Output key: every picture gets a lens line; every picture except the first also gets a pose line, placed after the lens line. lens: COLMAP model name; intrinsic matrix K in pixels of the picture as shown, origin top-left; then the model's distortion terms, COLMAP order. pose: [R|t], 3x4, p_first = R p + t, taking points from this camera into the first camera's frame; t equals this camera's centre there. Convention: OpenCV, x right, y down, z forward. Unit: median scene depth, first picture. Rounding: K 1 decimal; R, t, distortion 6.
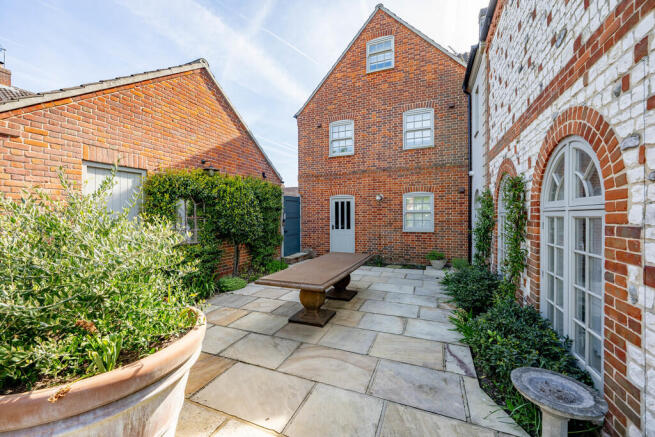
lens RADIAL K [[260.8, 0, 330.8], [0, 260.8, 215.3], [0, 0, 1]] dist [-0.000747, 0.000067]
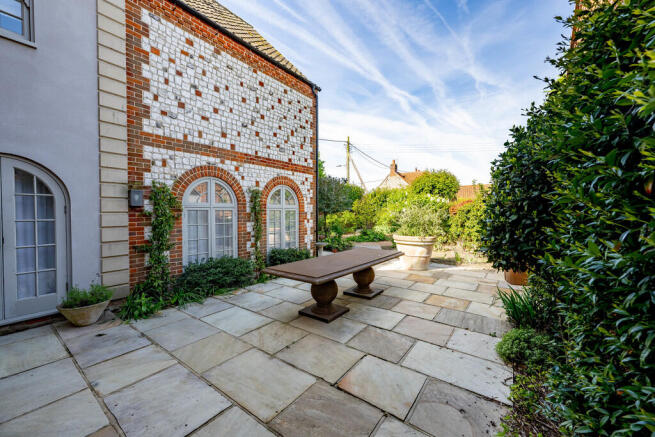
lens RADIAL K [[262.2, 0, 327.5], [0, 262.2, 218.5], [0, 0, 1]] dist [-0.000081, 0.000241]
pose [[-0.967704, 0.000139, 0.252088, -0.115255], [0.006572, 0.999674, 0.024677, 0.008459], [-0.252002, 0.025537, -0.967390, 1.192822]]
